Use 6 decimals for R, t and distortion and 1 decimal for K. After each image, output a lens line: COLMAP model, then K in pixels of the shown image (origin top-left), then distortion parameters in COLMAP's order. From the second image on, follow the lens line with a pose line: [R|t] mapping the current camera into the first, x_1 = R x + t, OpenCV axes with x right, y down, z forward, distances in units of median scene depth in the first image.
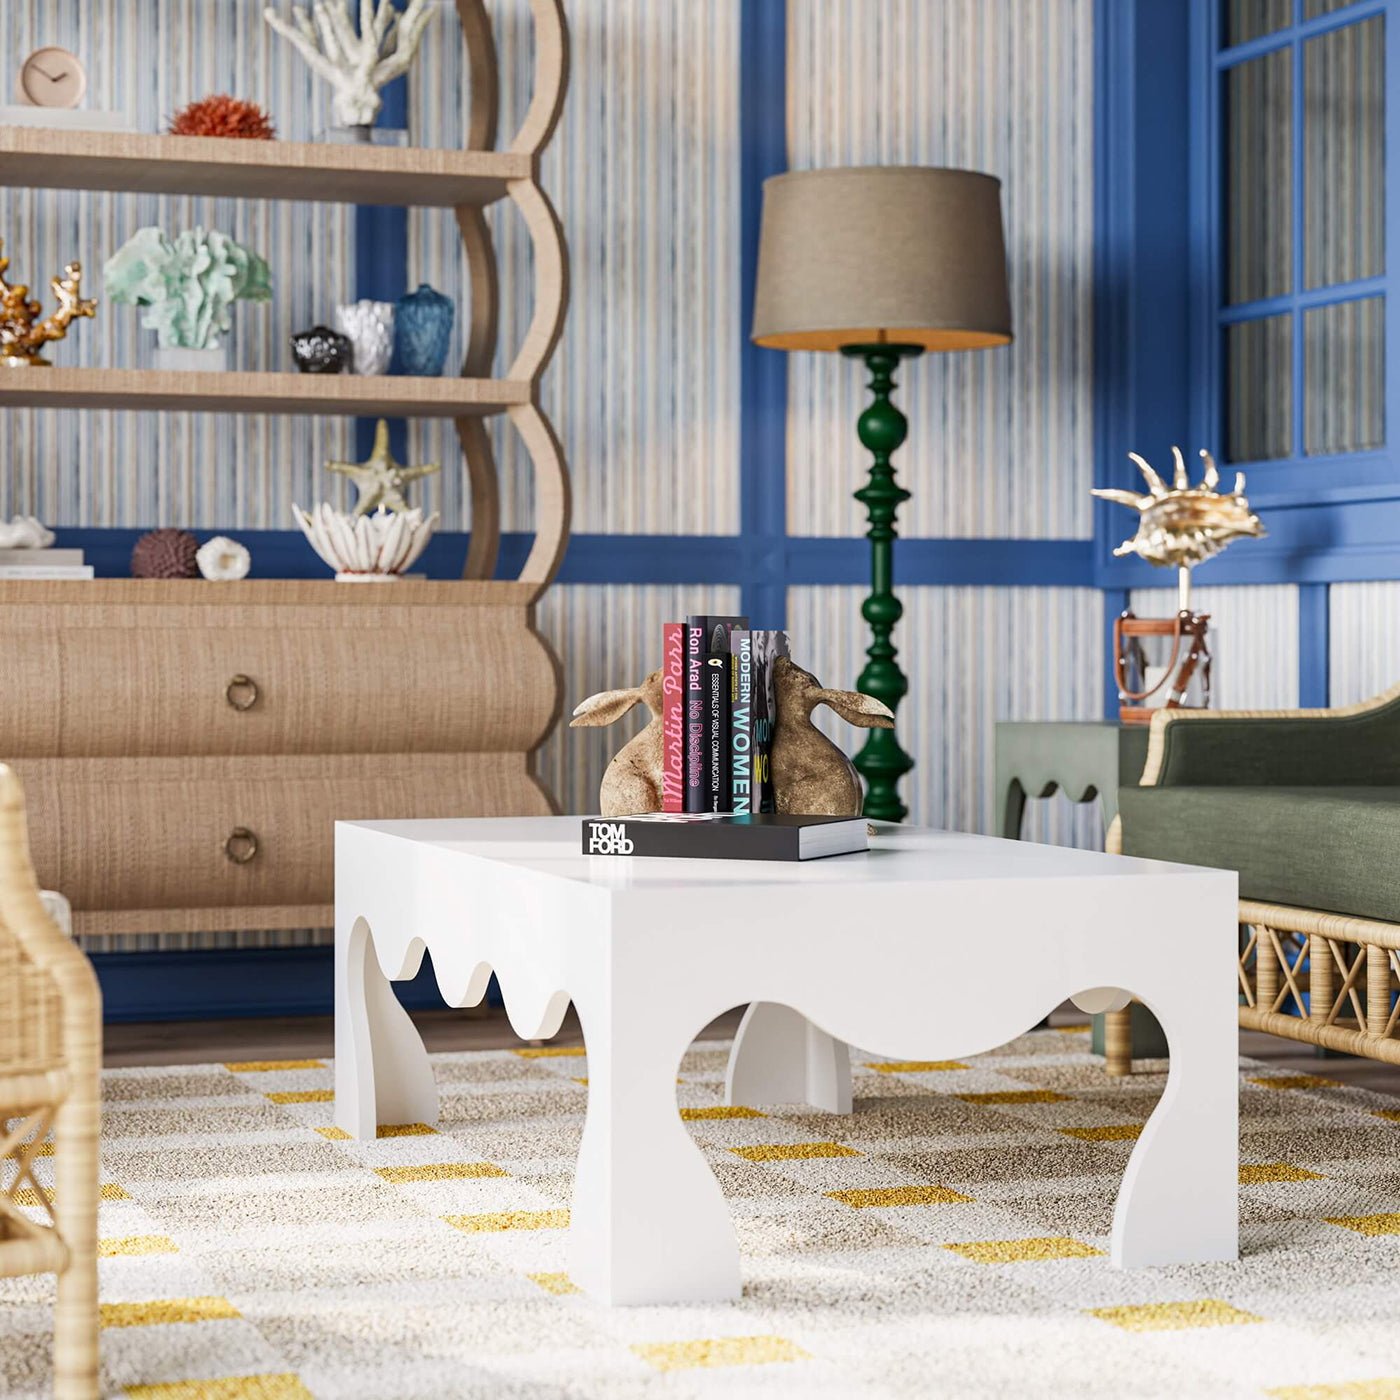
lens RADIAL K [[3140.1, 0, 700.0], [0, 3140.1, 646.3], [0, 0, 1]] dist [0.016282, -0.119083]
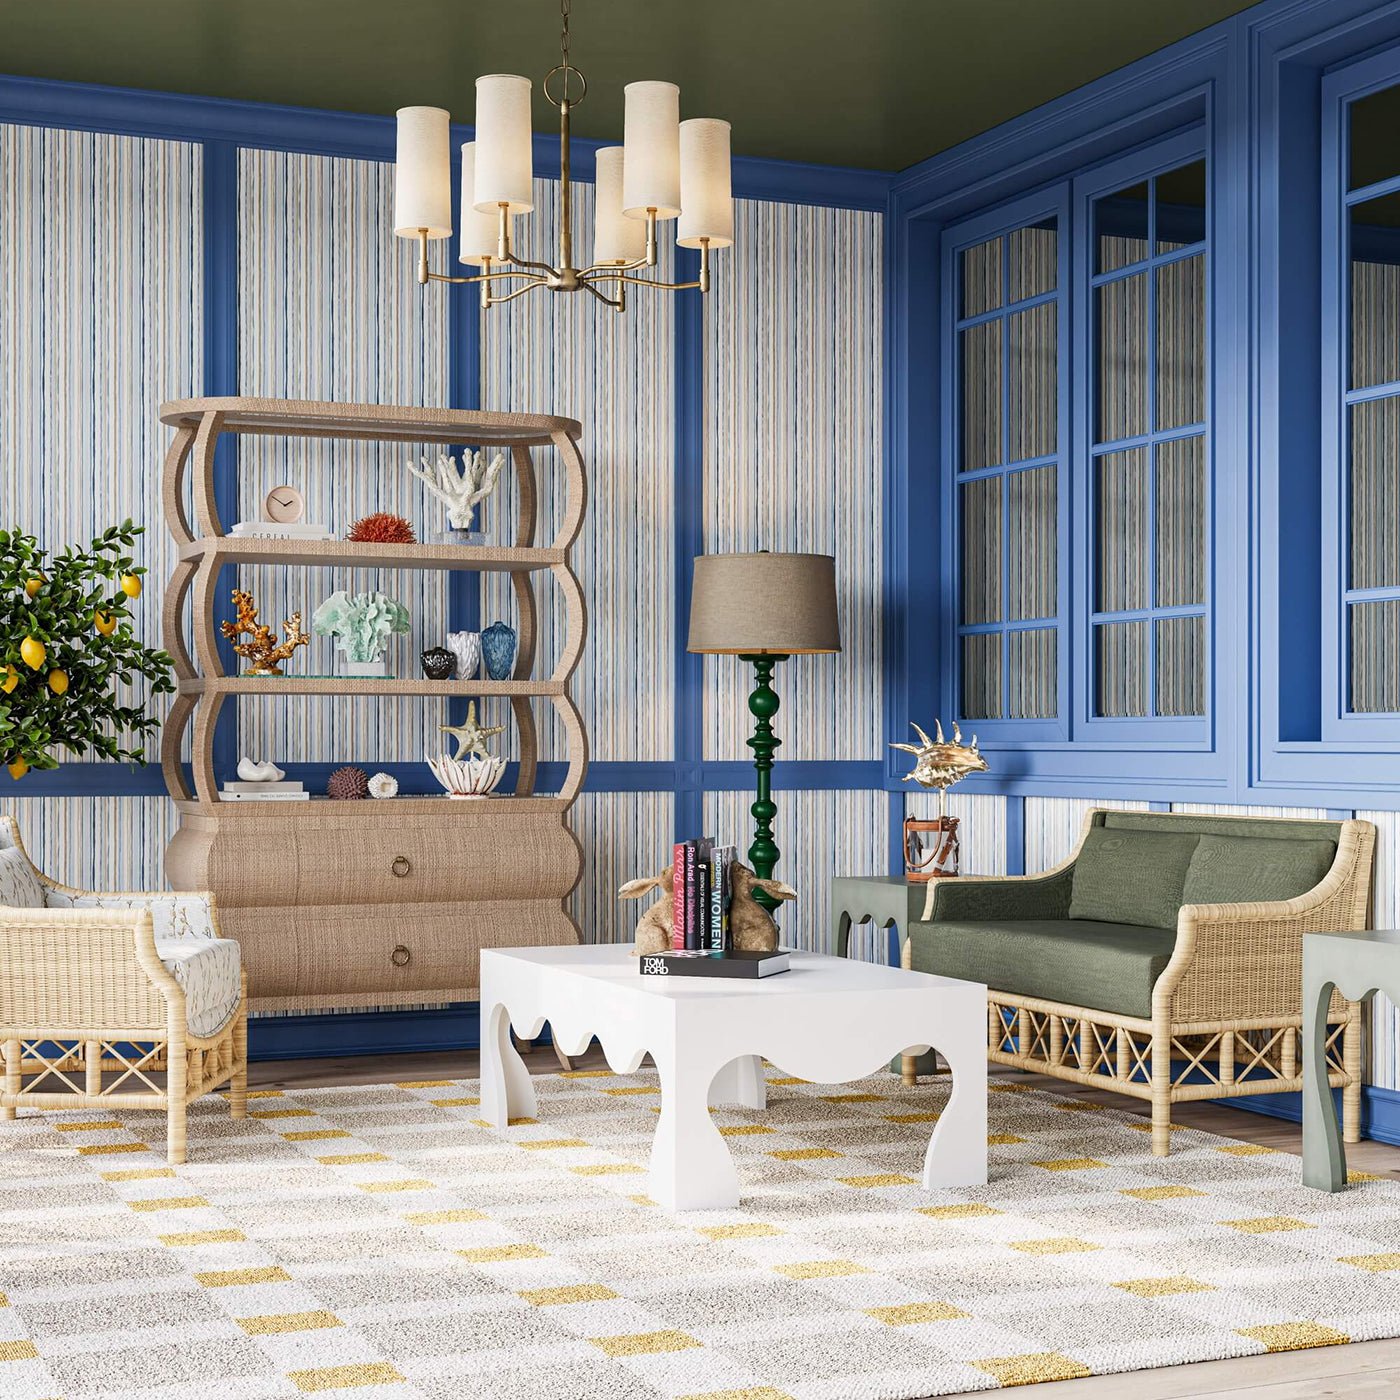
lens RADIAL K [[2360.1, 0, 699.7], [0, 2360.1, 741.6], [0, 0, 1]] dist [0.019731, -0.051714]
pose [[0.997615, -0.000116, 0.069026, -0.069722], [0.000311, 0.999996, -0.002811, -0.048502], [-0.069025, 0.002826, 0.997611, -0.290531]]
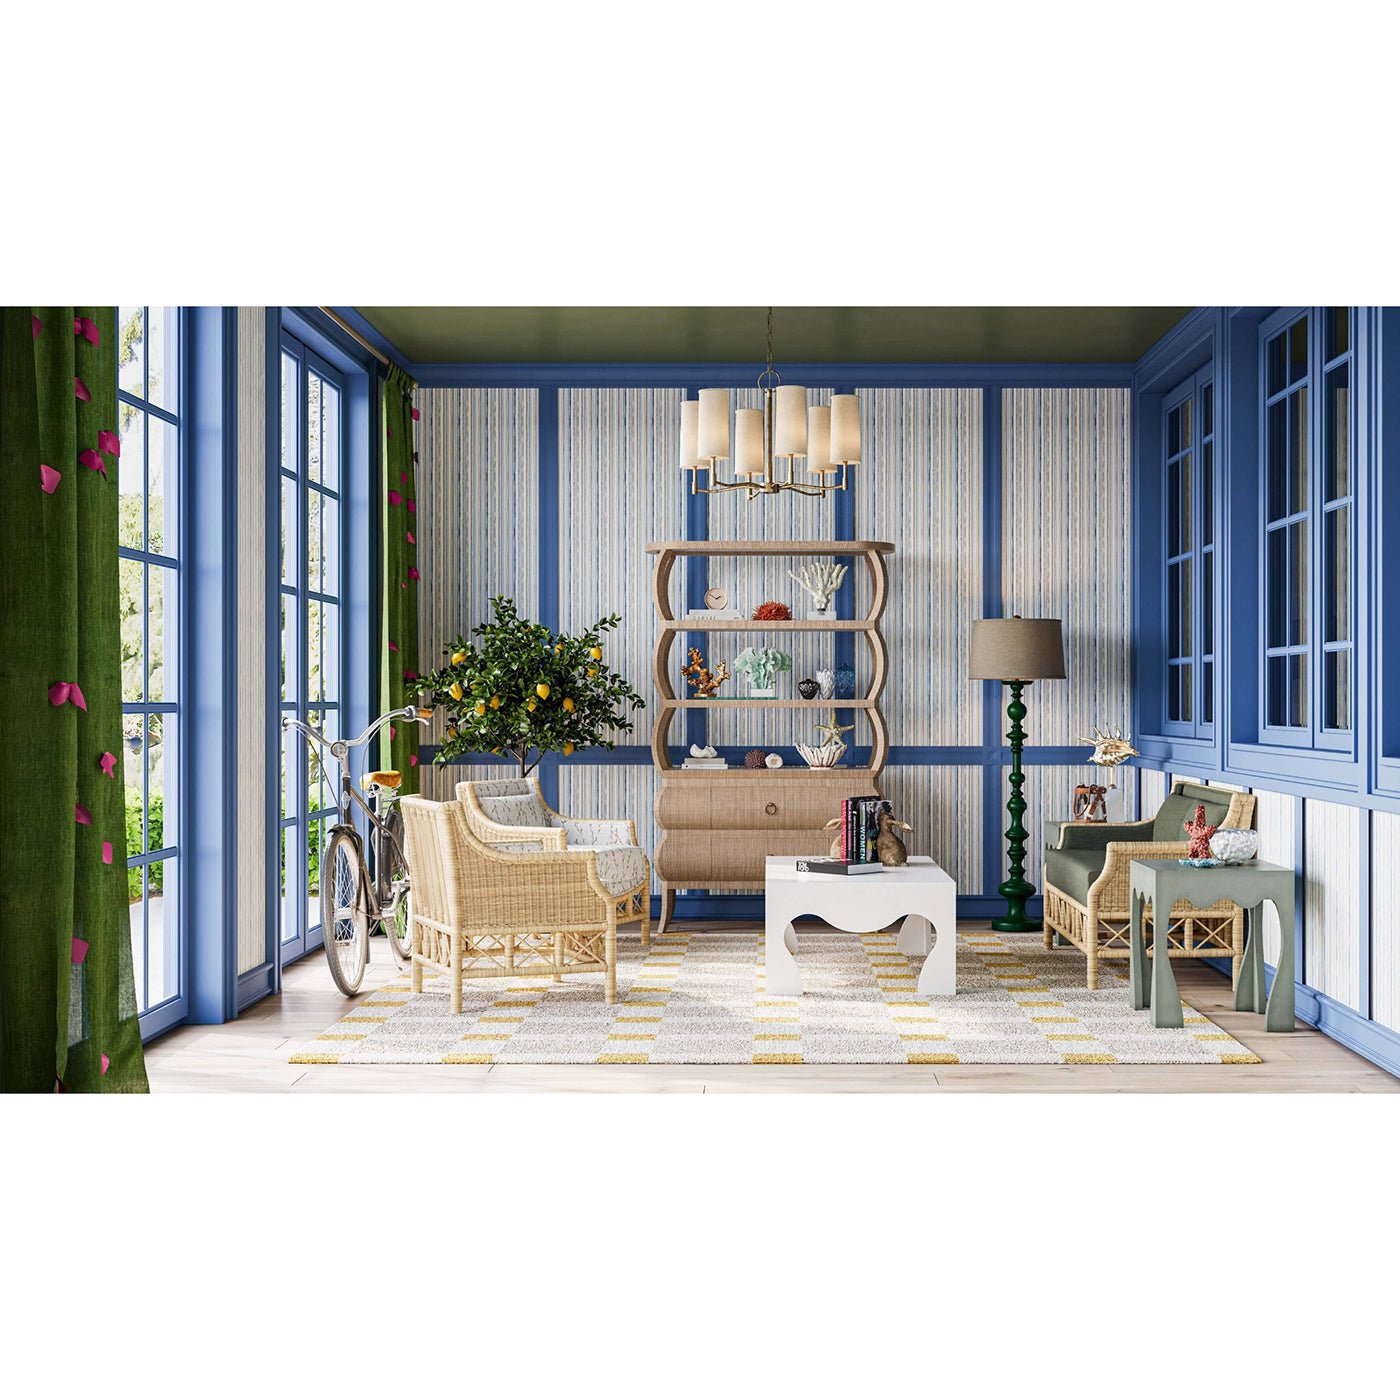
lens RADIAL K [[1958.0, 0, 756.6], [0, 1958.0, 699.6], [0, 0, 1]] dist [0.013013, 0.002935]
pose [[0.941079, -0.000596, -0.338185, 0.450552], [-0.000478, 0.999995, -0.003092, -0.079685], [0.338185, 0.003071, 0.941075, -0.716268]]
